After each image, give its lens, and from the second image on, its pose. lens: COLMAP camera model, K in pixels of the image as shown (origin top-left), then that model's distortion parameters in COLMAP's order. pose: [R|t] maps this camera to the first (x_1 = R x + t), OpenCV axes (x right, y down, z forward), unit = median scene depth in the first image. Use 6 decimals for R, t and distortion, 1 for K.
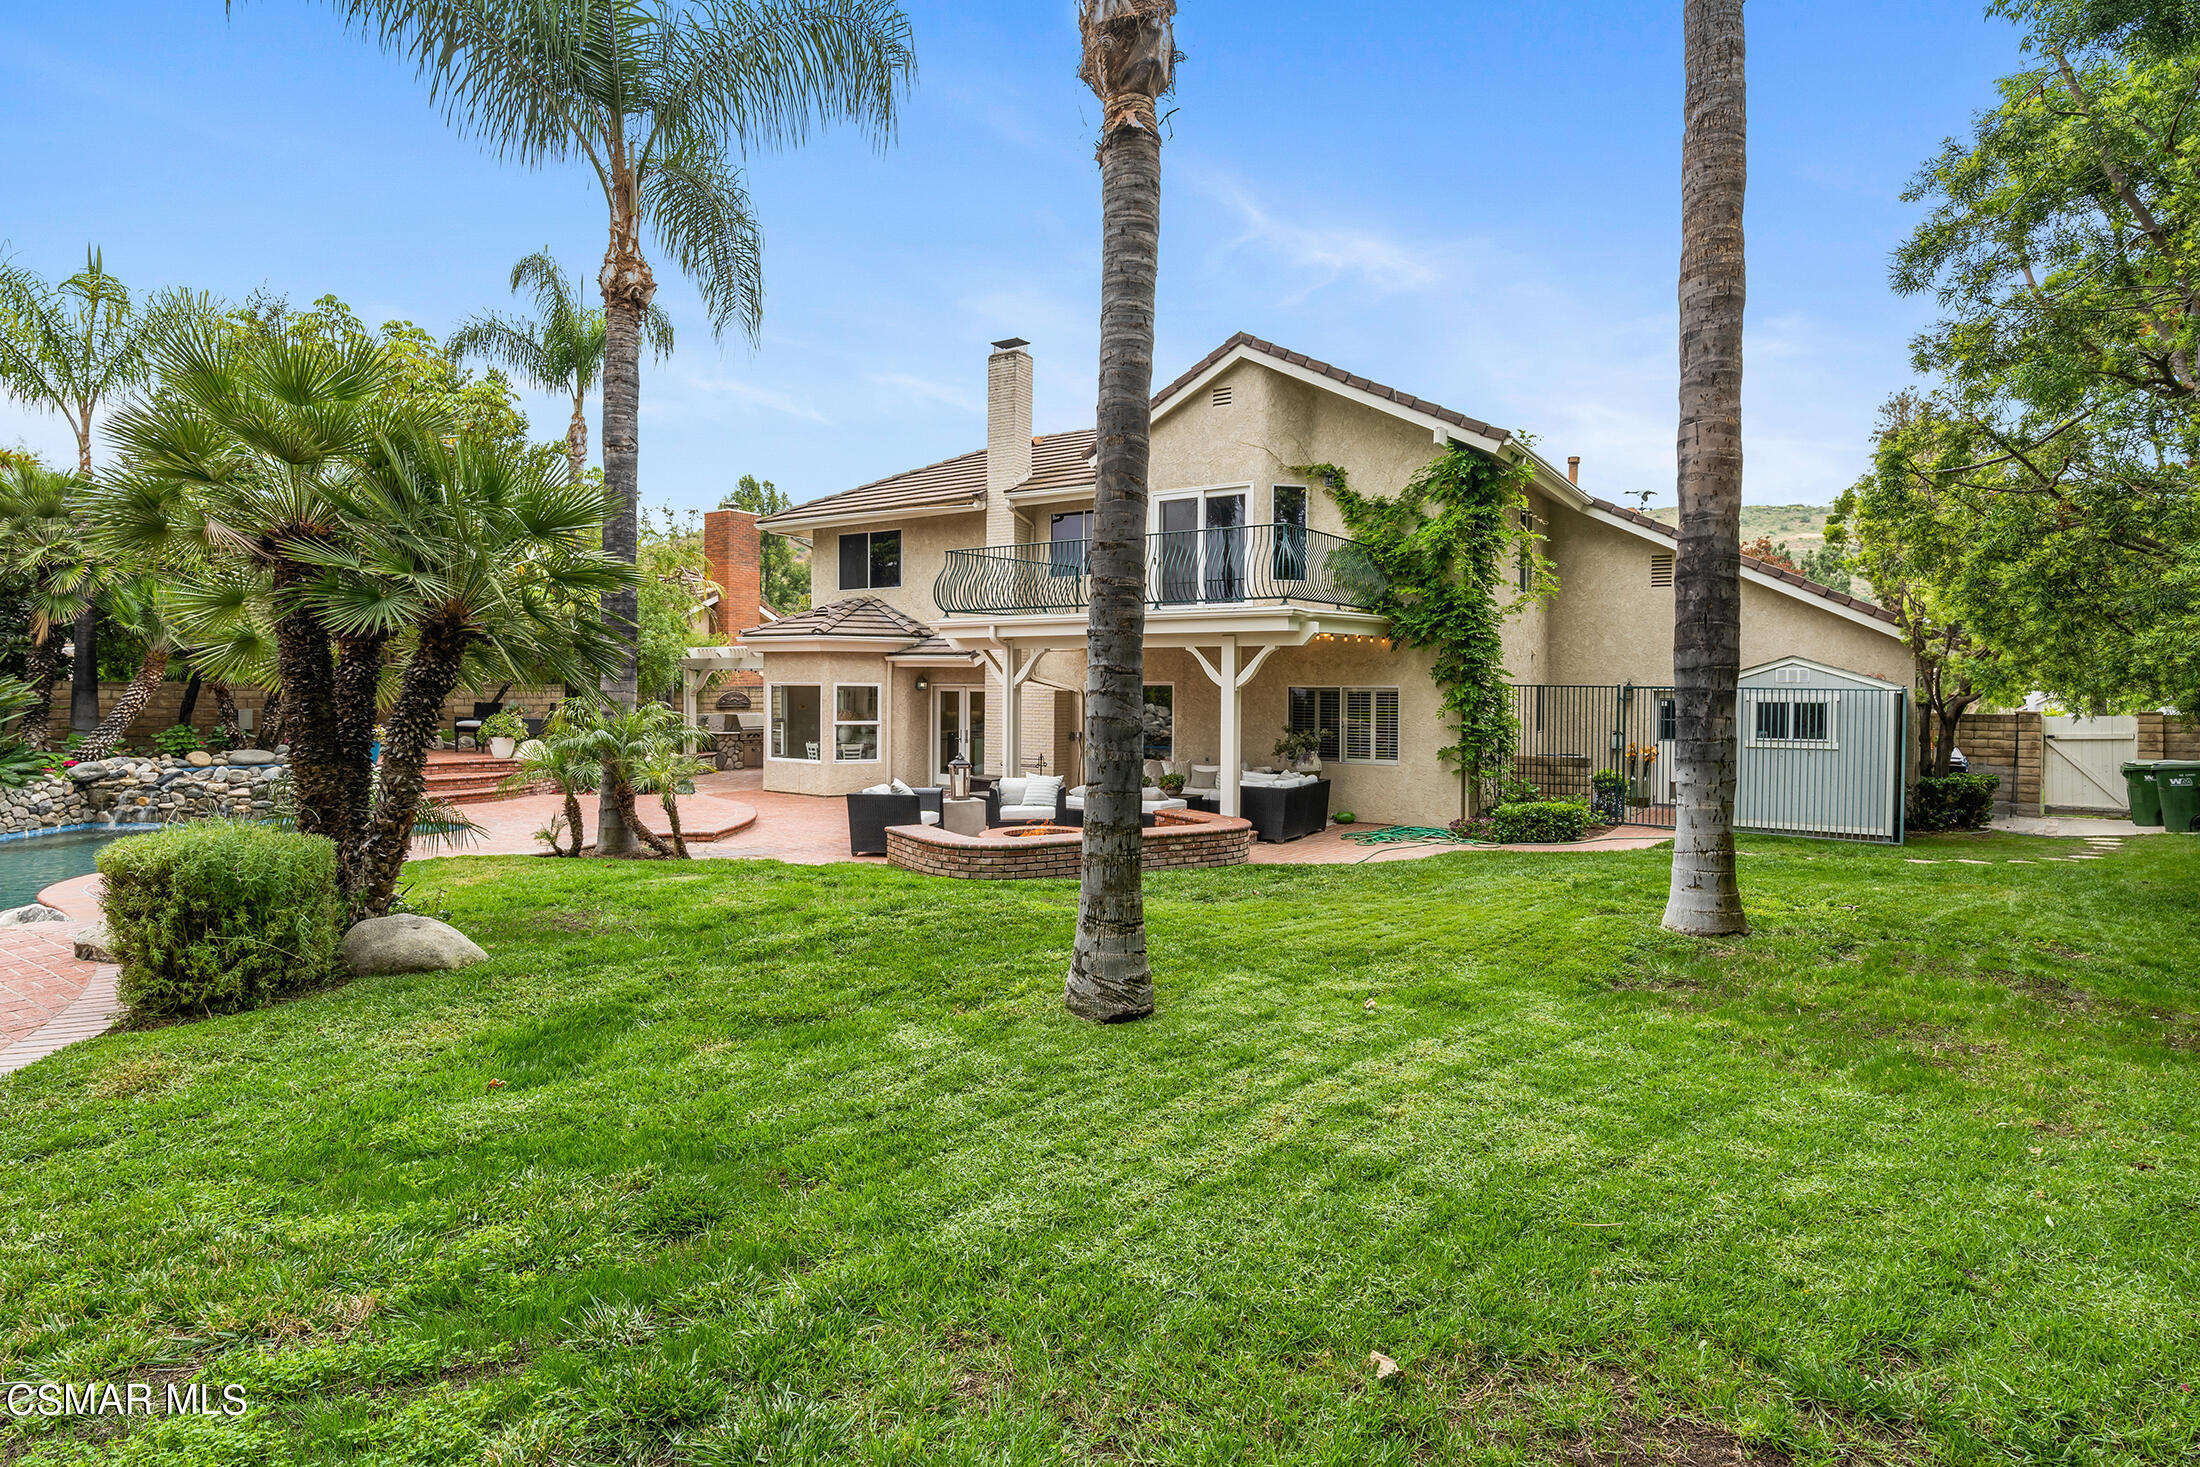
lens RADIAL K [[1135.0, 0, 1100.0], [0, 1135.0, 733.5], [0, 0, 1]] dist [-0.002291, -0.000280]
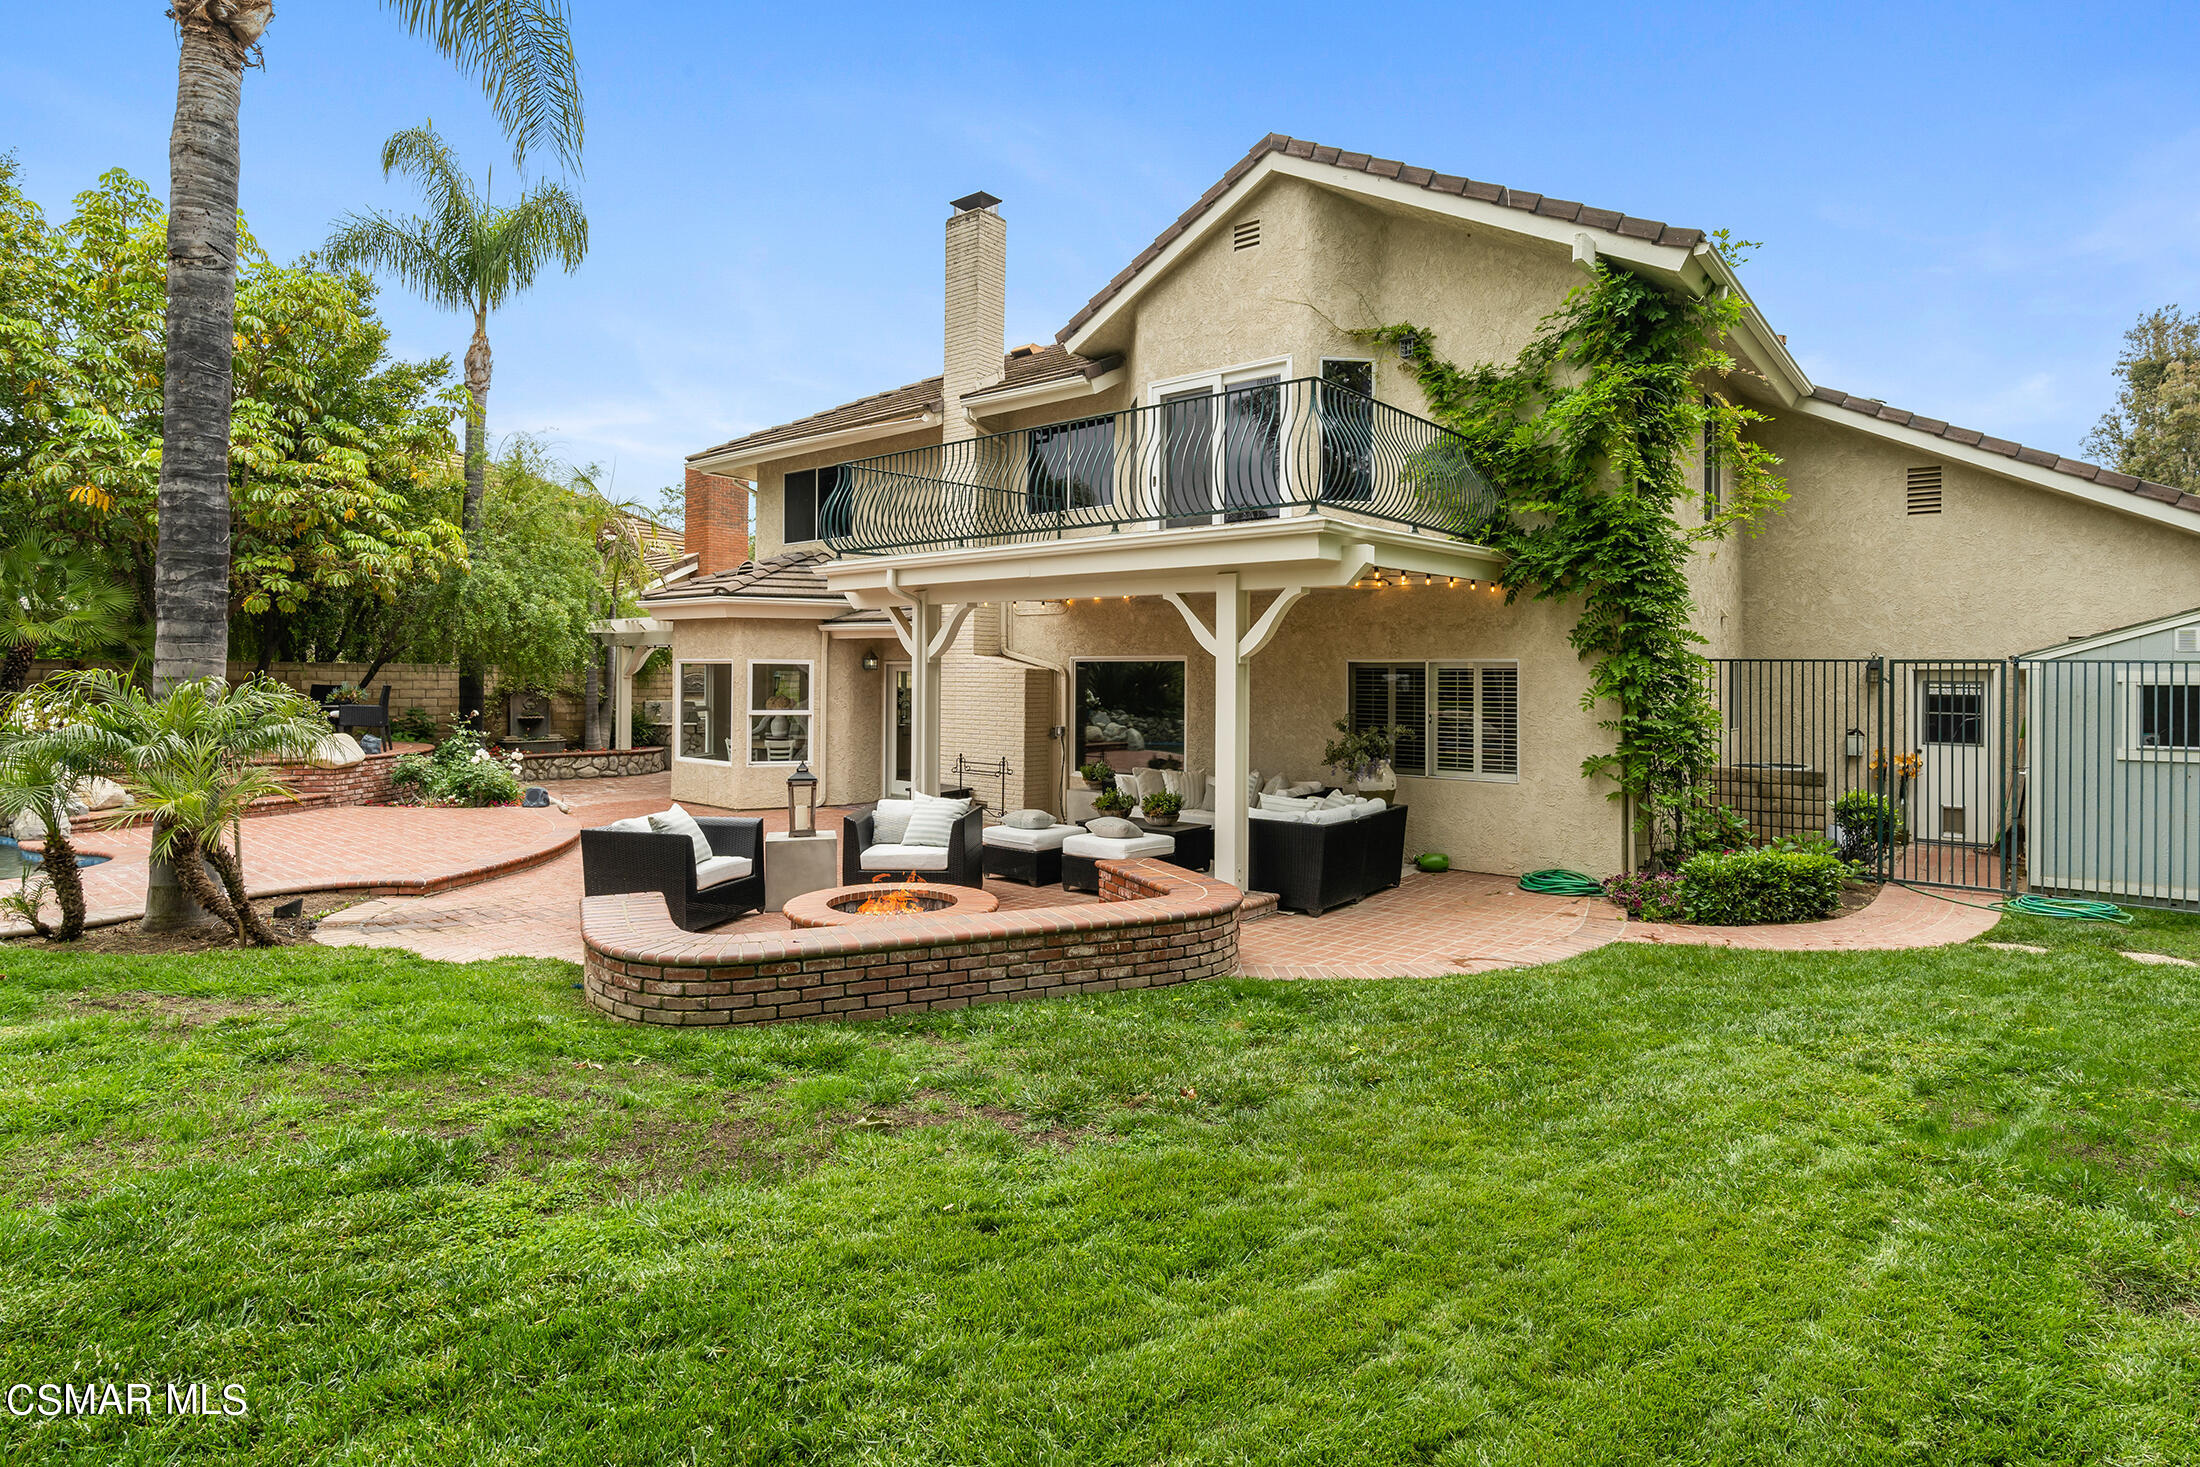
lens RADIAL K [[1133.7, 0, 1099.0], [0, 1133.7, 686.1], [0, 0, 1]] dist [-0.001340, 0.000087]
pose [[0.994682, 0.001727, -0.102982, 0.094263], [-0.005064, 0.999470, -0.032155, -0.004856], [0.102872, 0.032505, 0.994163, 0.340845]]
